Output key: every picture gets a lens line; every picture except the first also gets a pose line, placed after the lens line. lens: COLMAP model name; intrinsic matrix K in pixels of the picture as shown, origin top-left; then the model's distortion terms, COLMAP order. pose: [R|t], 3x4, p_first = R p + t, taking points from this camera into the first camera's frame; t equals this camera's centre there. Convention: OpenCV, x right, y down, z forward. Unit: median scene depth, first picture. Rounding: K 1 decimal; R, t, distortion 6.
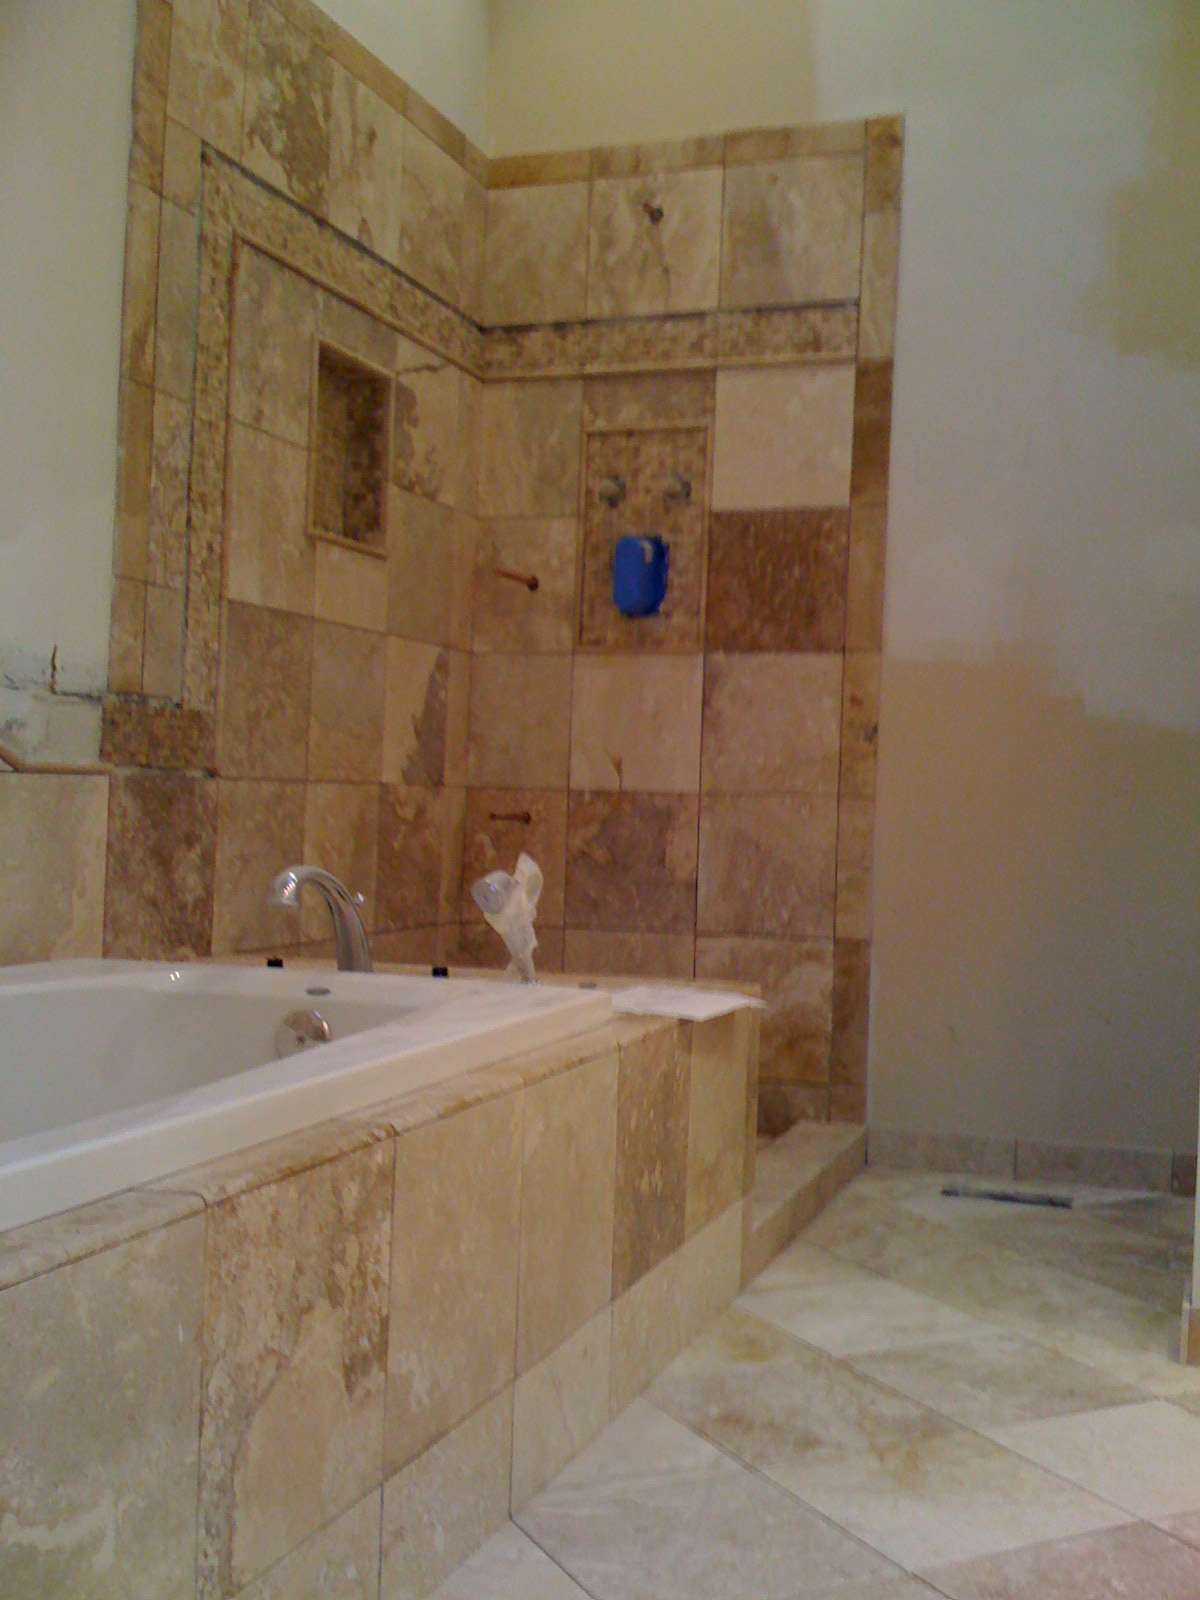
lens RADIAL K [[1764.8, 0, 600.0], [0, 1764.8, 800.0], [0, 0, 1]] dist [0.176302, -0.611715]
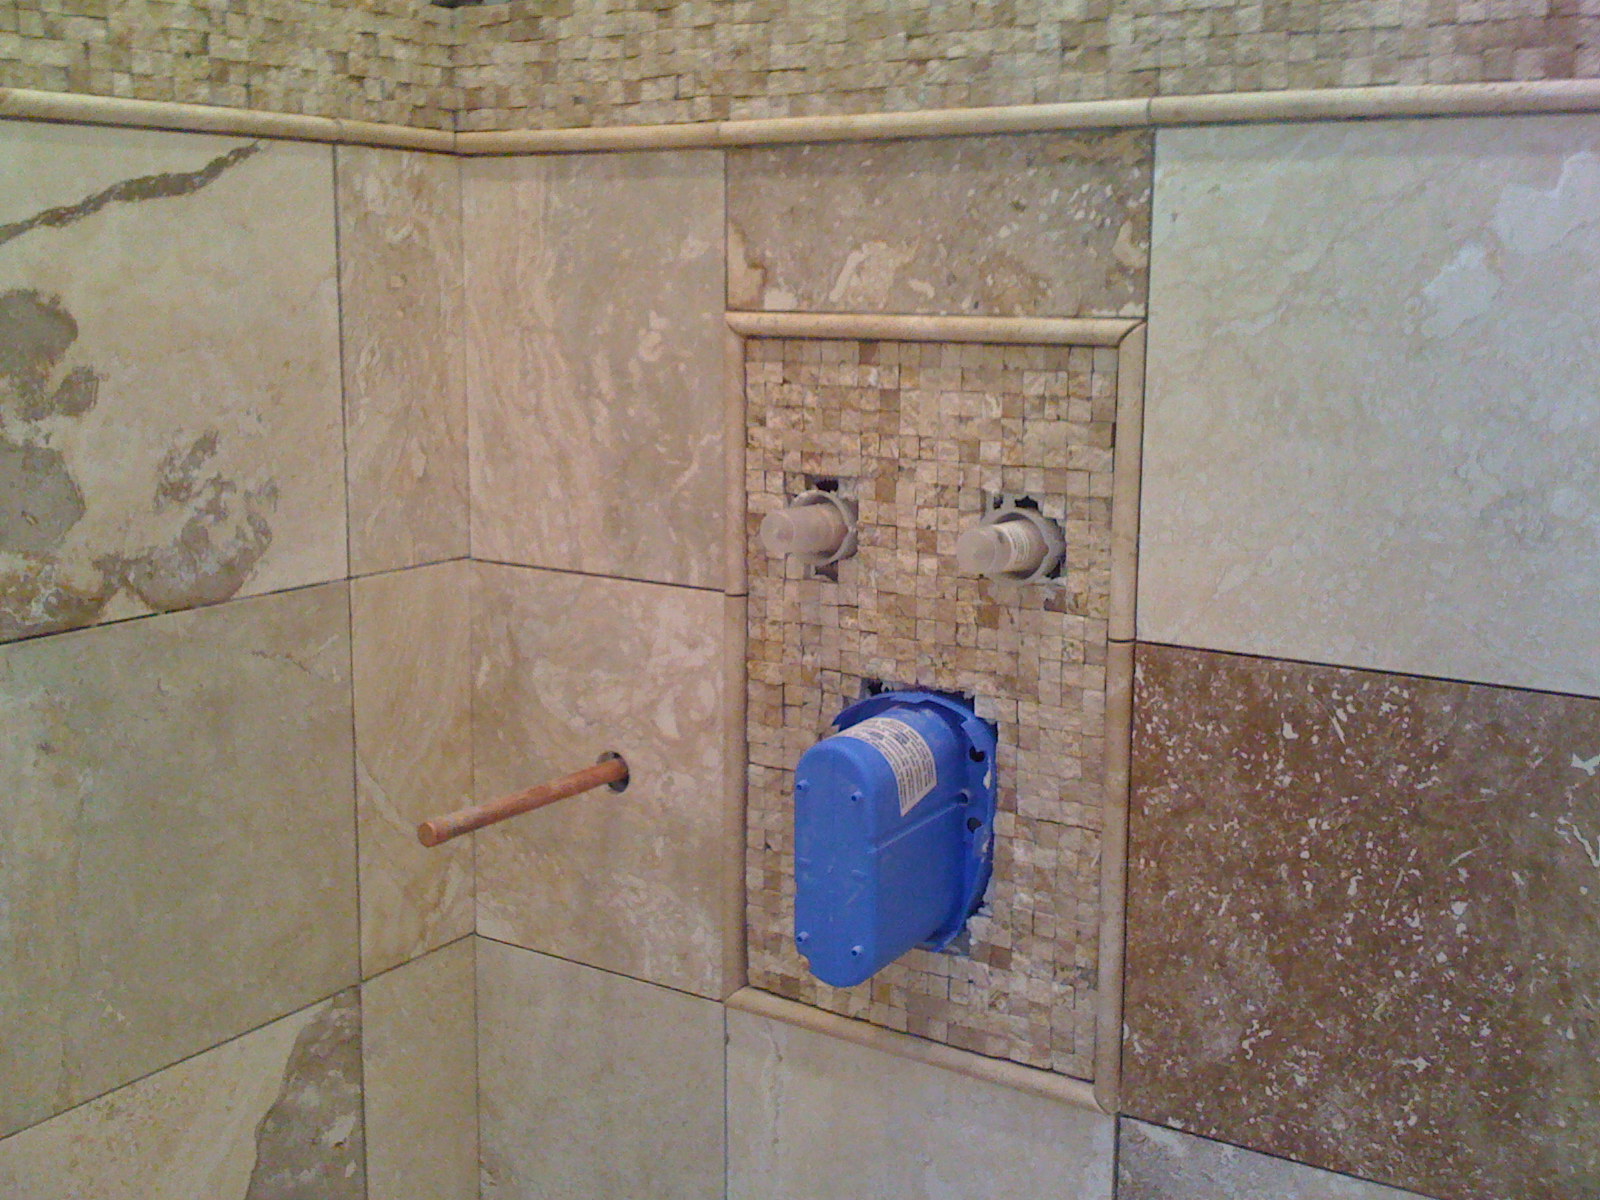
lens RADIAL K [[1774.2, 0, 795.0], [0, 1774.2, 555.4], [0, 0, 1]] dist [0.191372, -0.663637]
pose [[0.971926, 0.008069, -0.235149, 0.077801], [0.026307, 0.989418, 0.142686, -0.221477], [0.233812, -0.144866, 0.961429, 0.730370]]
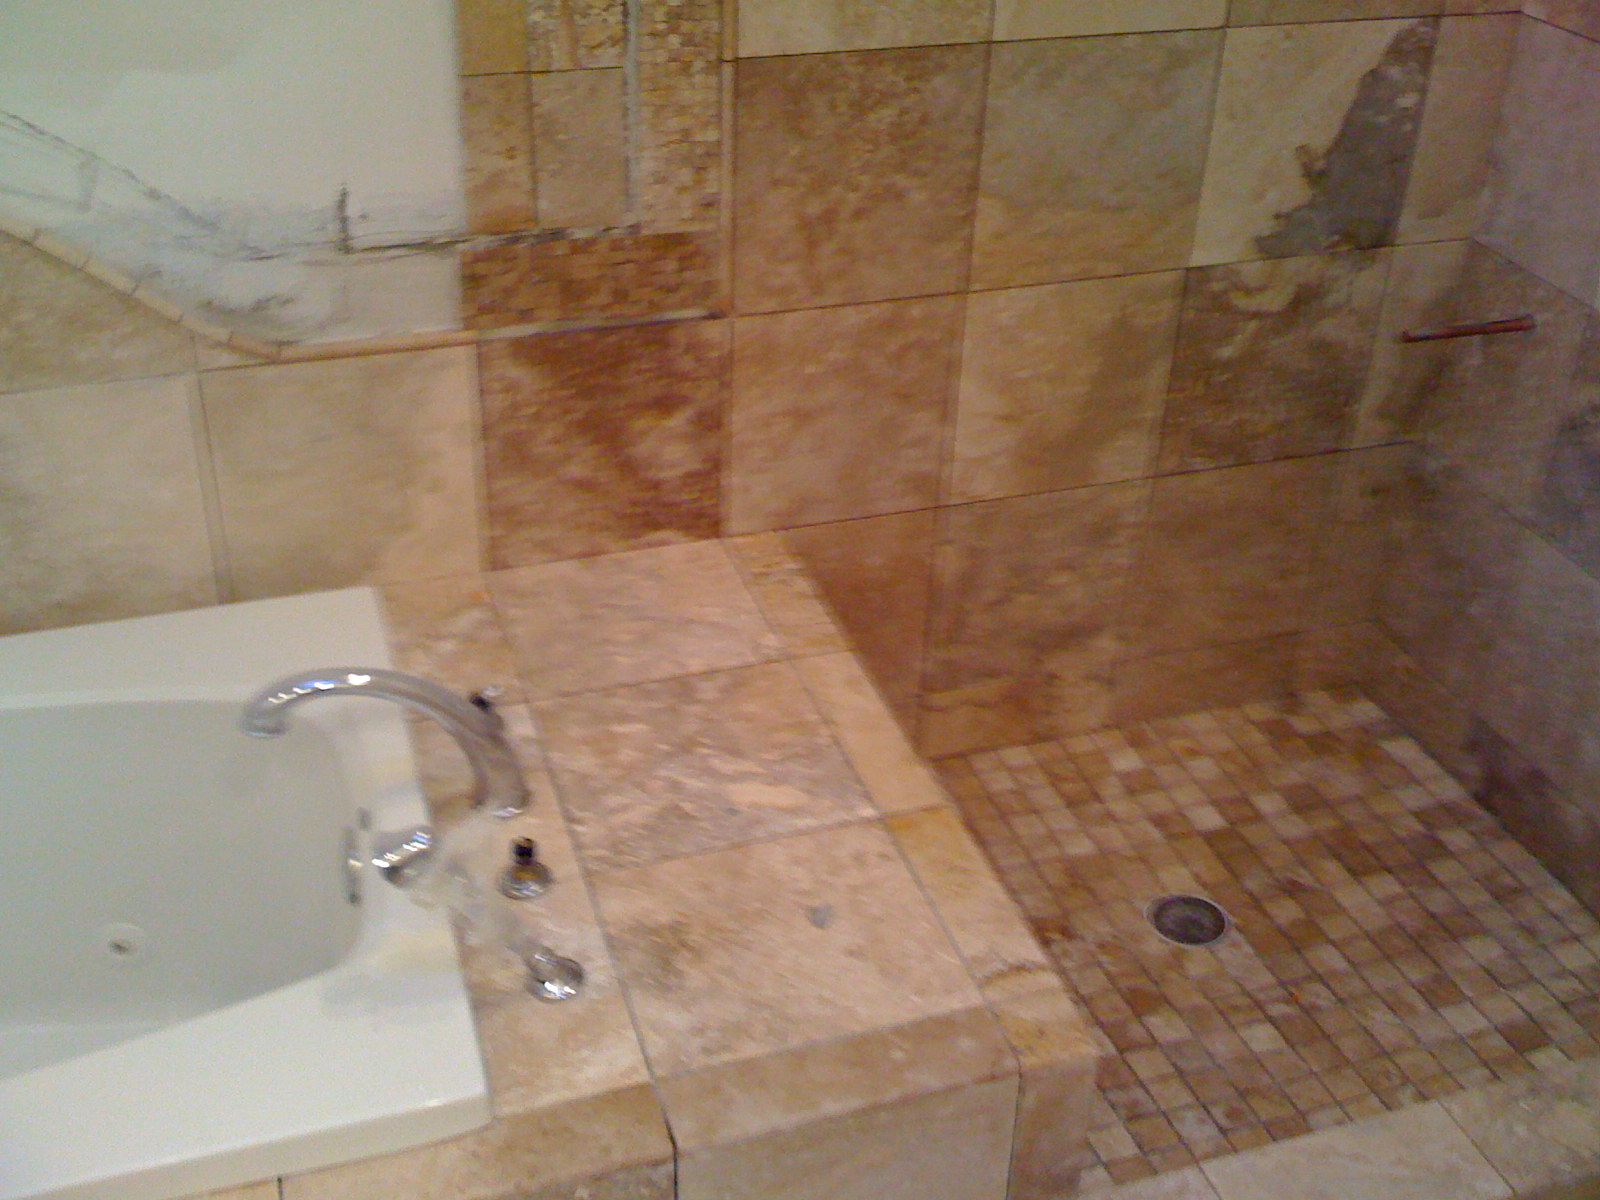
lens RADIAL K [[1836.1, 0, 795.6], [0, 1836.1, 639.9], [0, 0, 1]] dist [0.165031, -0.523453]
pose [[0.614773, 0.421346, -0.666724, 0.278156], [-0.015536, 0.851647, 0.523886, -0.232665], [0.788551, -0.311713, 0.530116, 0.478542]]
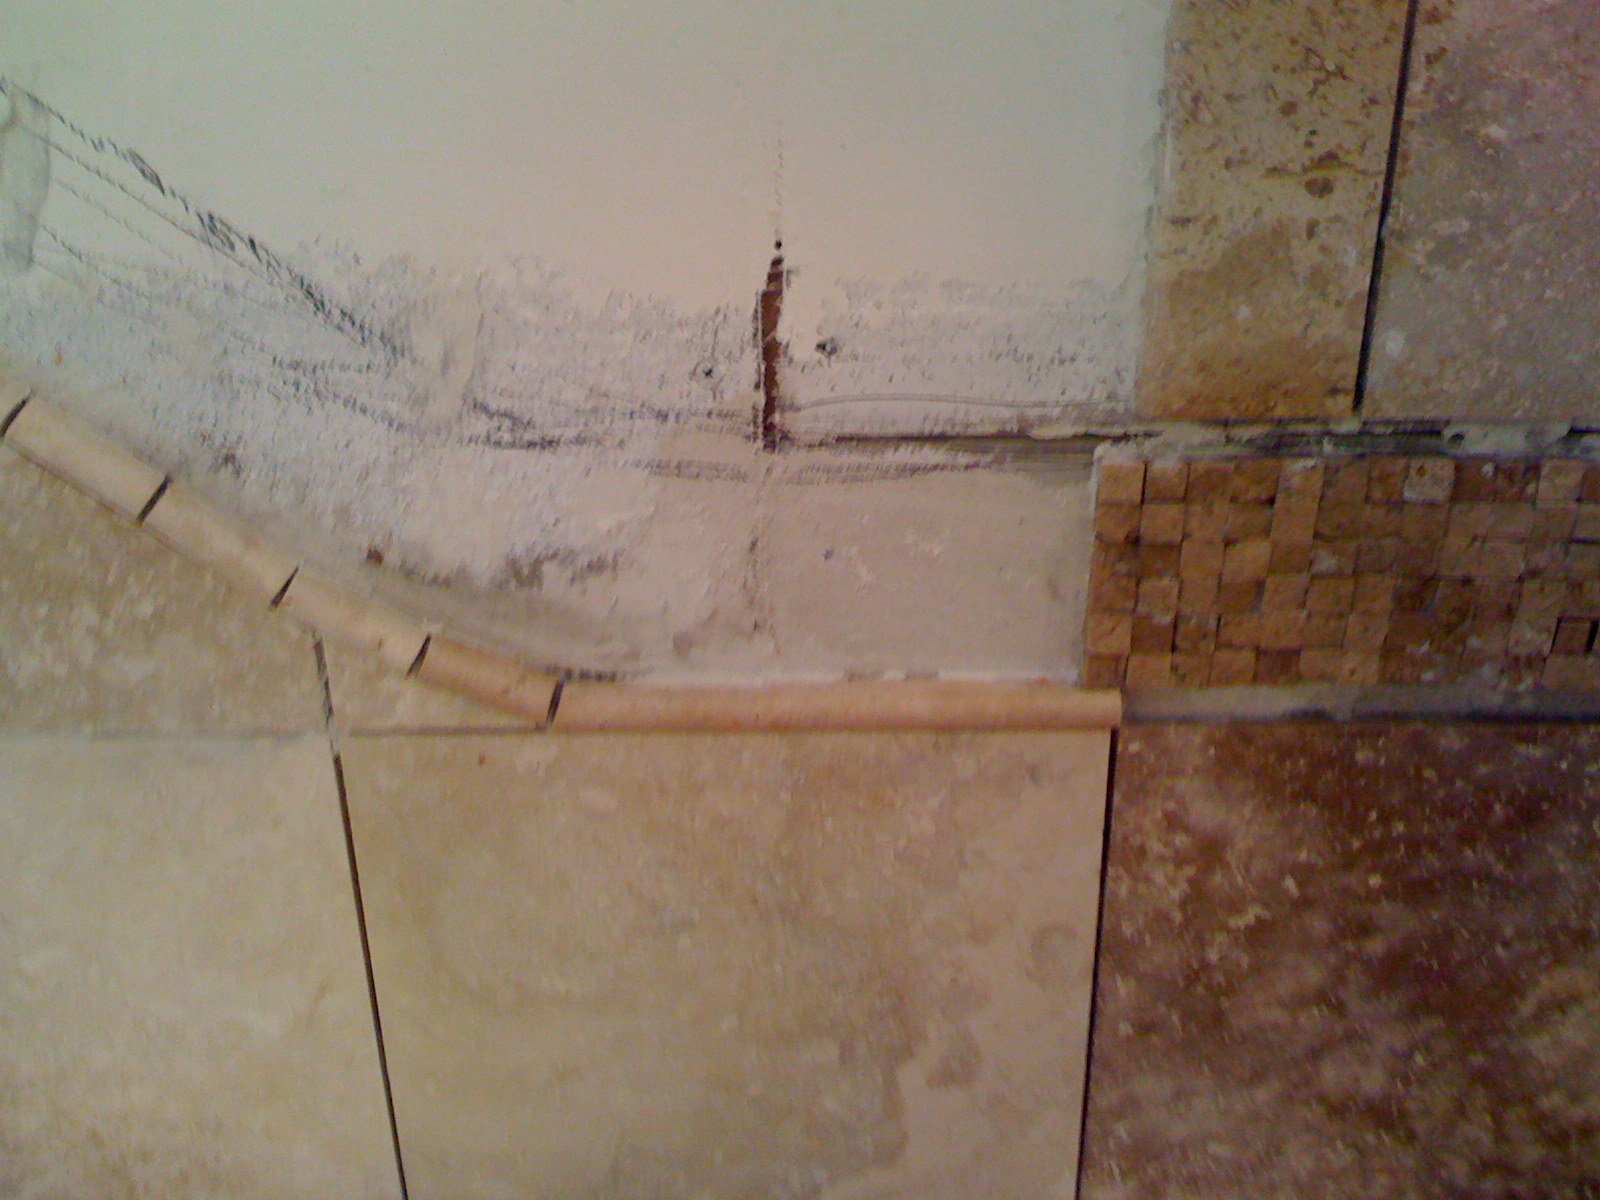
lens RADIAL K [[1764.8, 0, 797.7], [0, 1764.8, 567.9], [0, 0, 1]] dist [0.176302, -0.611715]
pose [[0.304244, 0.401634, -0.863786, -0.057013], [0.023091, 0.903396, 0.428185, -0.106007], [0.952314, -0.150218, 0.265578, 0.652910]]
